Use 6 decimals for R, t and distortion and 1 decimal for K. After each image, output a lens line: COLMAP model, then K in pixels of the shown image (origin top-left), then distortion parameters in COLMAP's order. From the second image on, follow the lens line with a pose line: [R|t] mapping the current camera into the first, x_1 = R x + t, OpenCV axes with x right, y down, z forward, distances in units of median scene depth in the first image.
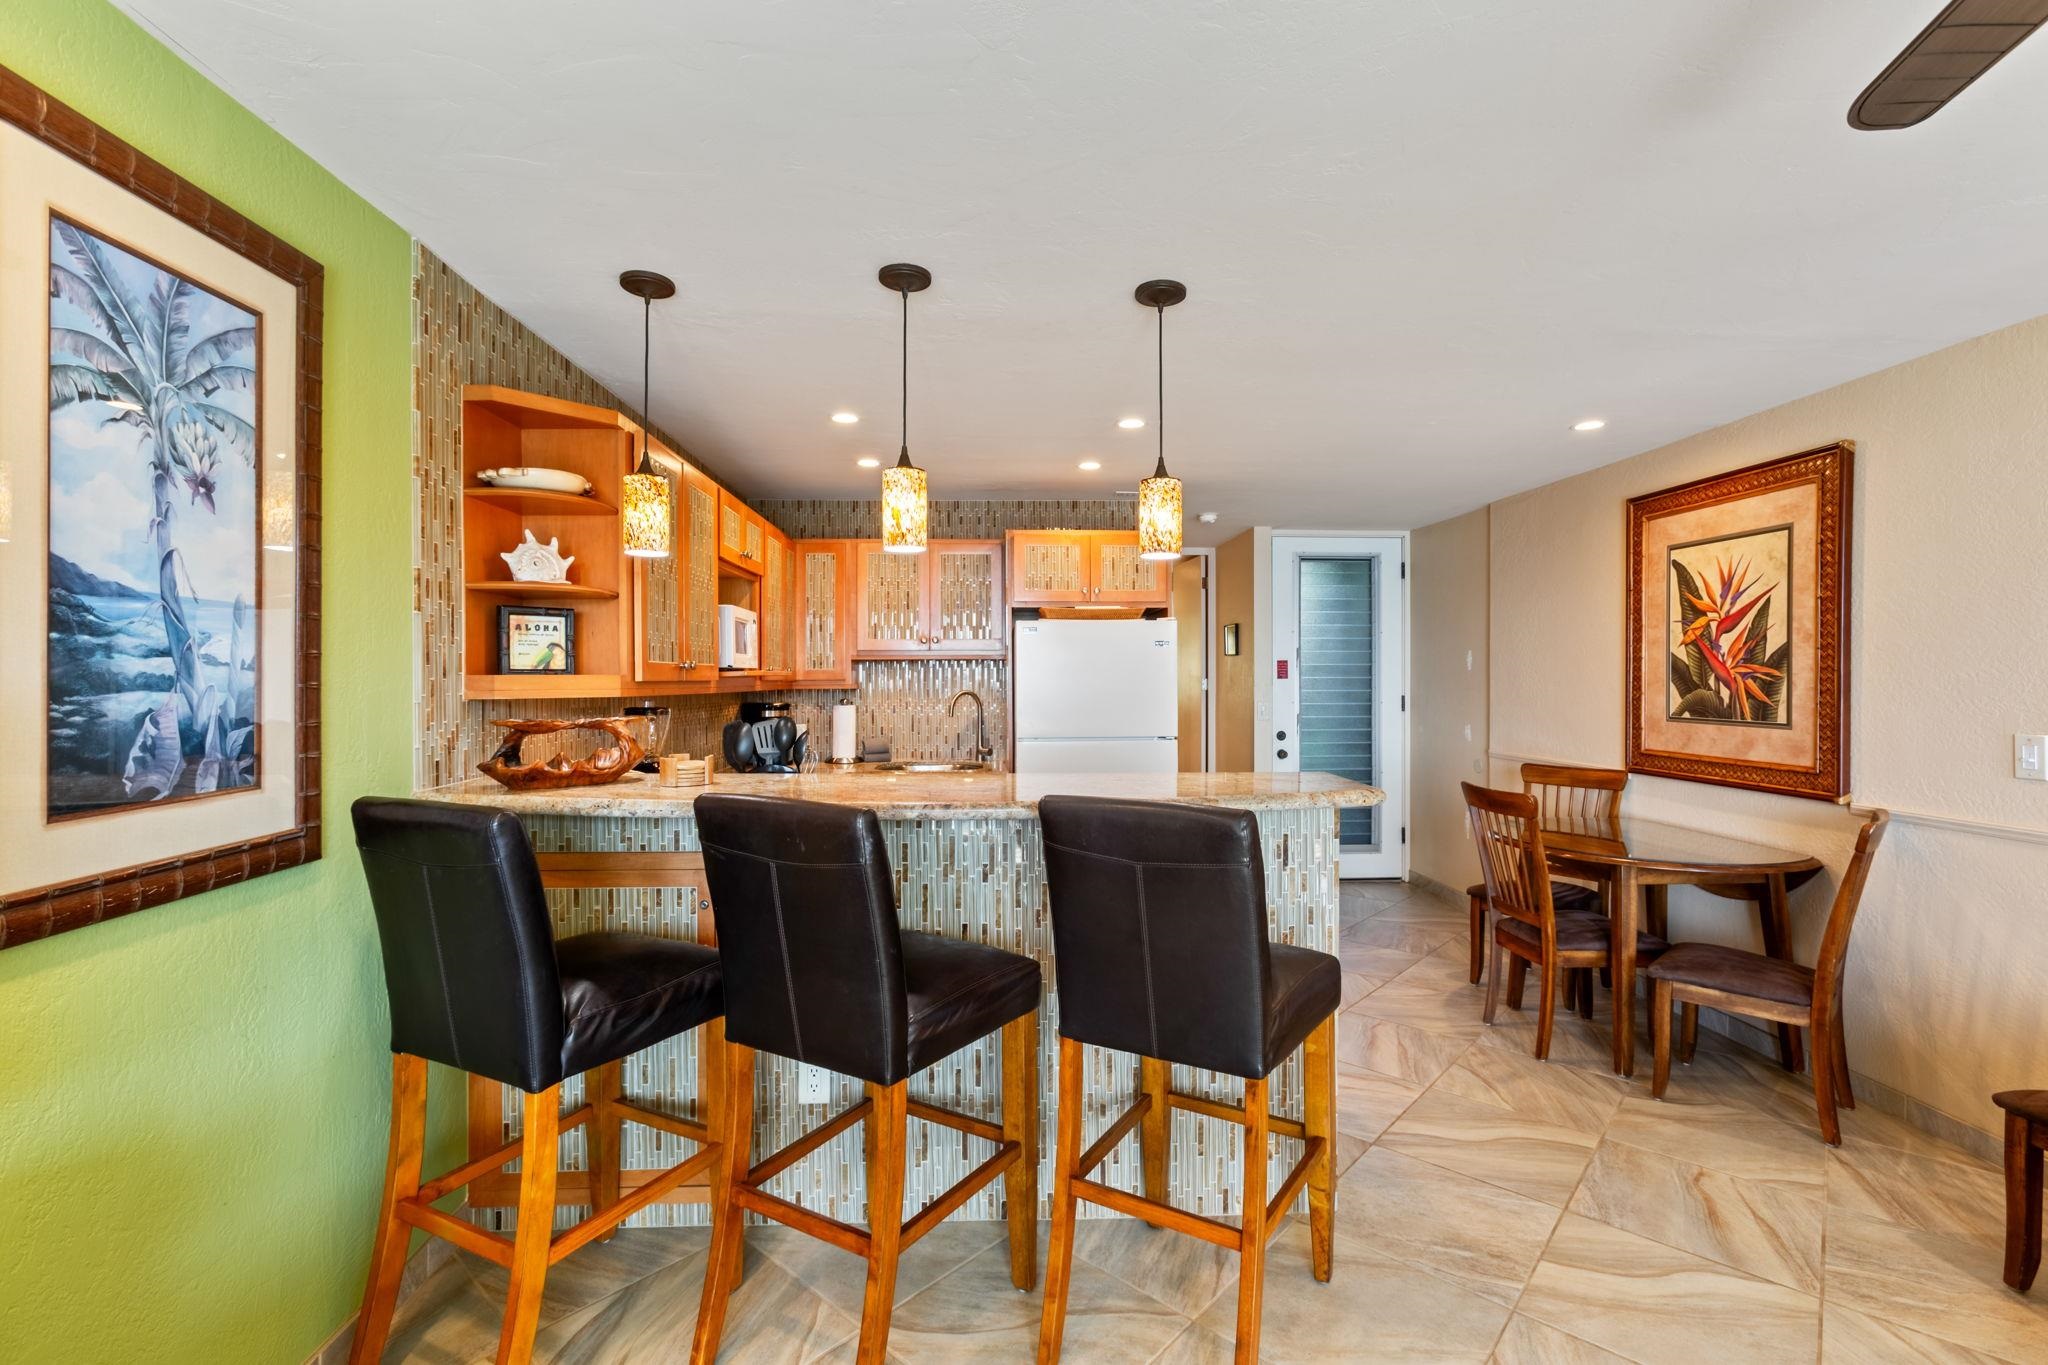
lens RADIAL K [[881.1, 0, 1018.8], [0, 881.1, 677.9], [0, 0, 1]] dist [0.001251, 0.000610]
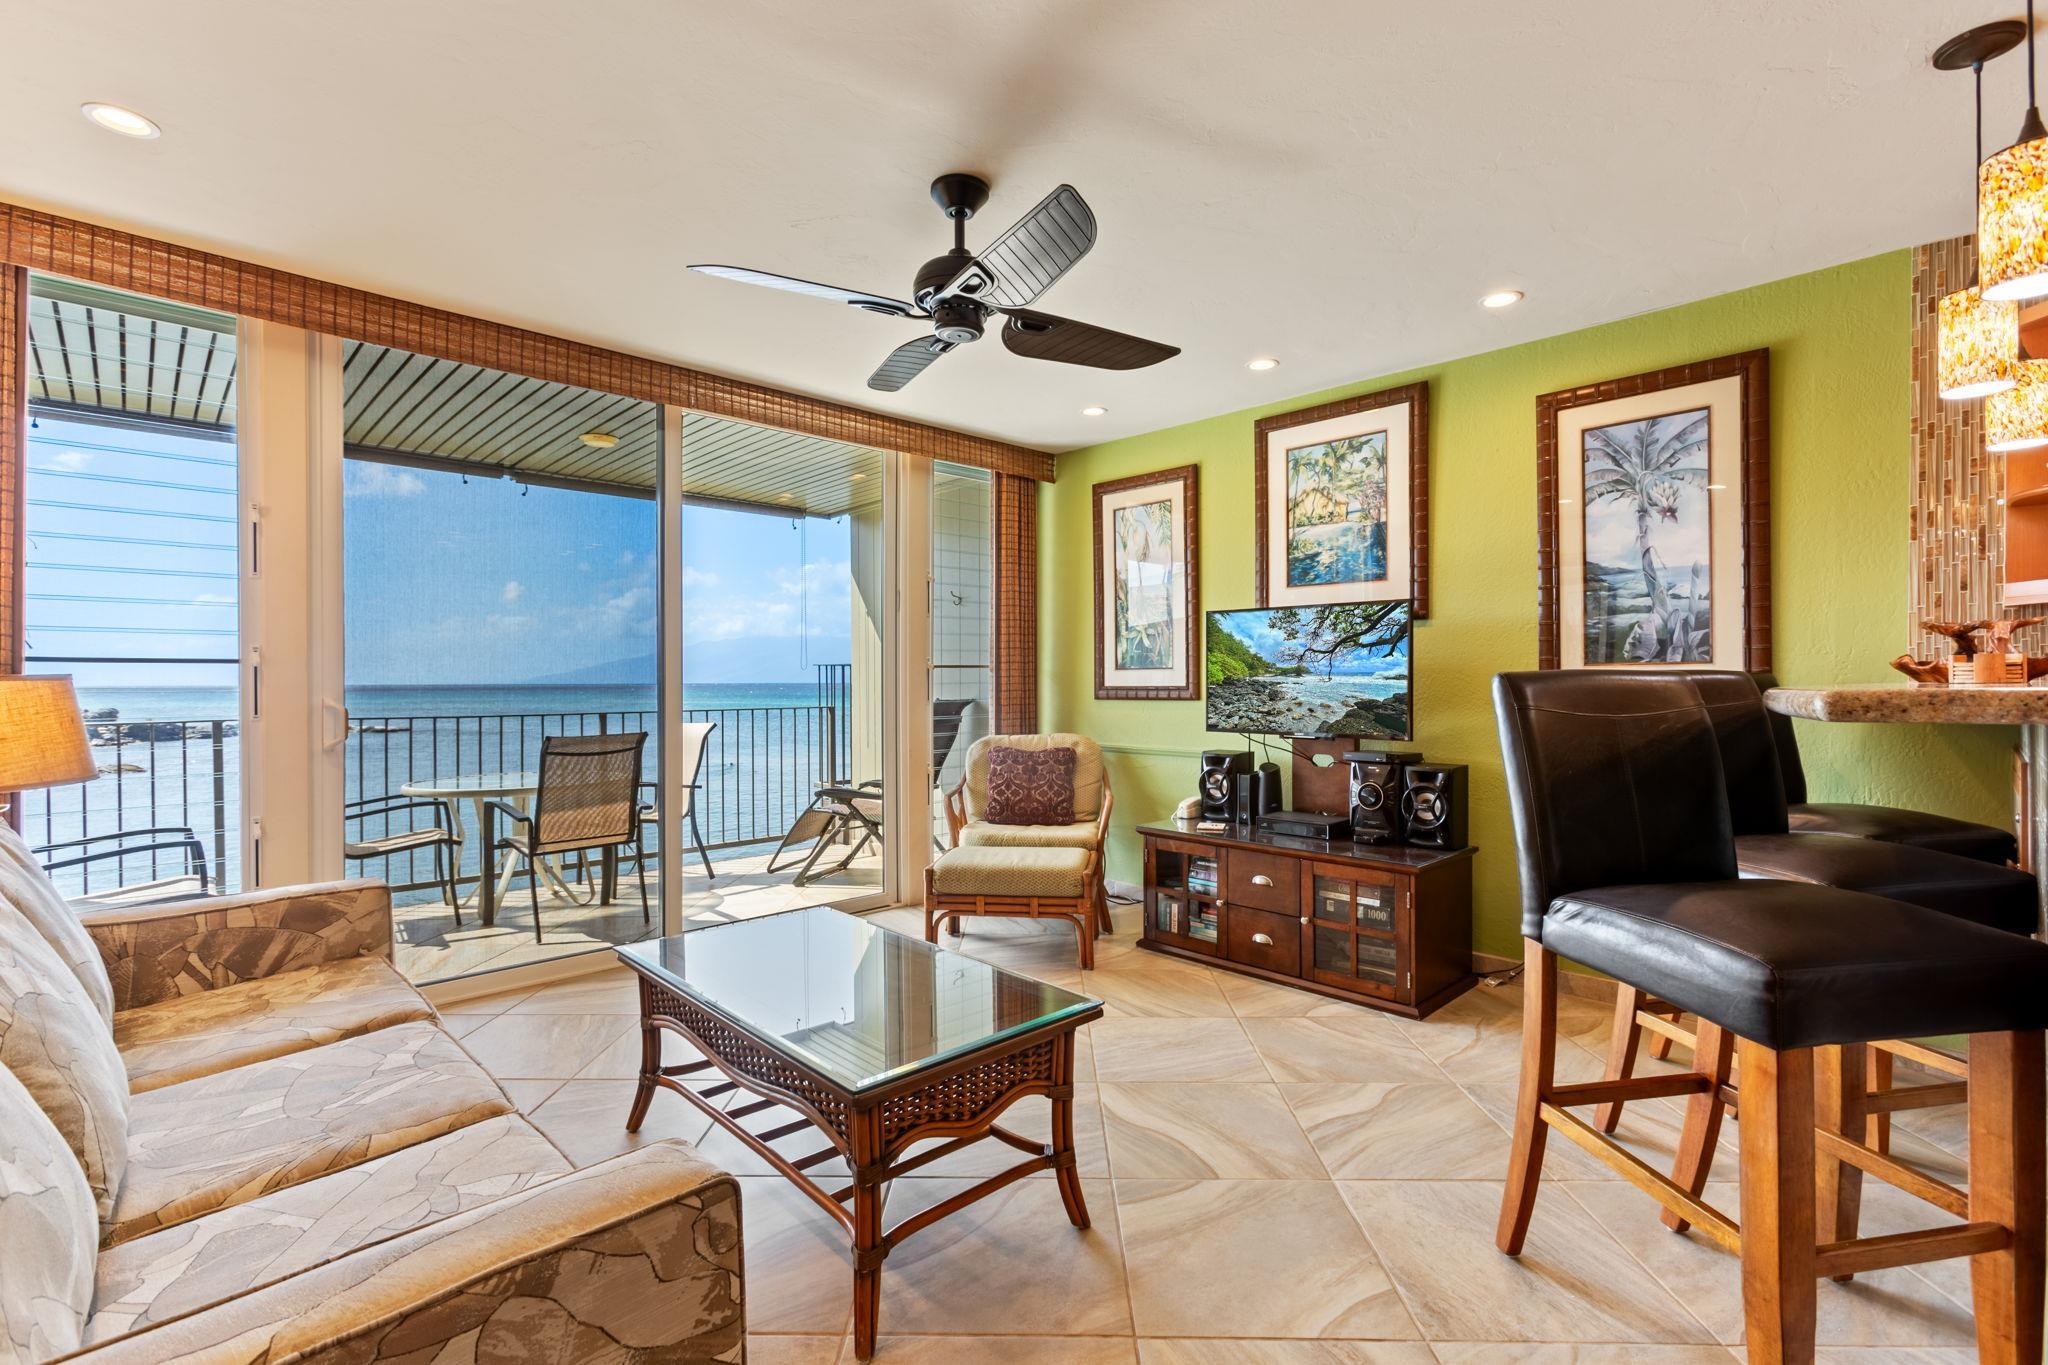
lens RADIAL K [[909.0, 0, 1024.0], [0, 909.0, 682.5], [0, 0, 1]] dist [0.000989, 0.000545]
pose [[-0.738751, 0.006470, -0.673948, 1.530584], [0.006920, 0.999974, 0.002015, 0.156418], [0.673943, -0.003175, -0.738776, 1.476865]]
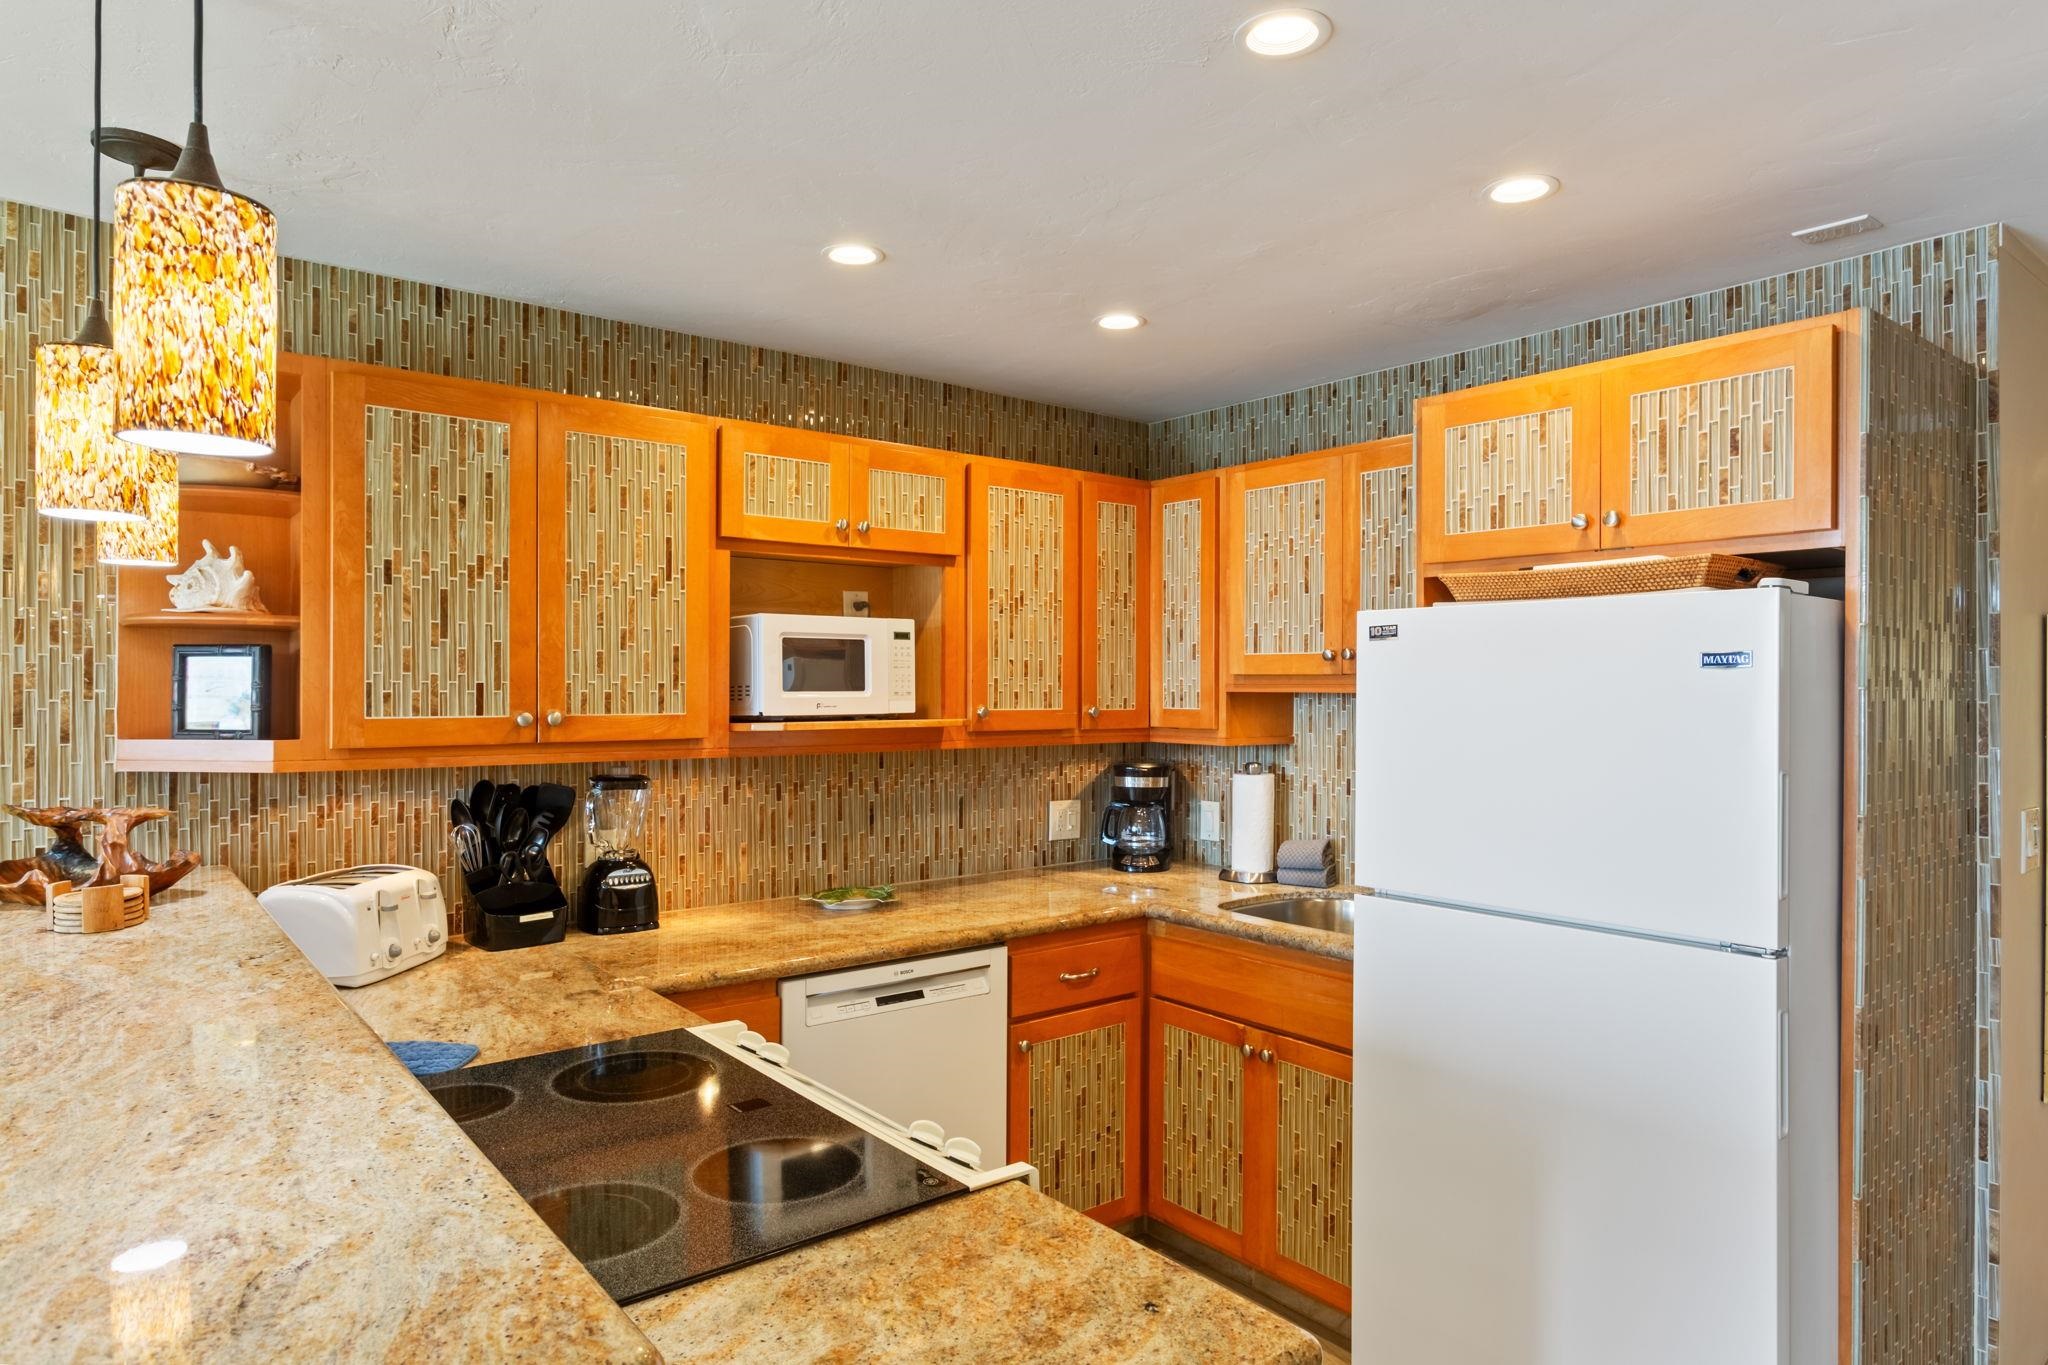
lens RADIAL K [[1208.6, 0, 1032.3], [0, 1208.6, 692.8], [0, 0, 1]] dist [0.000277, -0.000167]
pose [[0.606688, 0.009200, -0.794887, 1.025976], [-0.005189, 0.999958, 0.007613, -0.080347], [0.794923, -0.000494, 0.606710, 1.449125]]
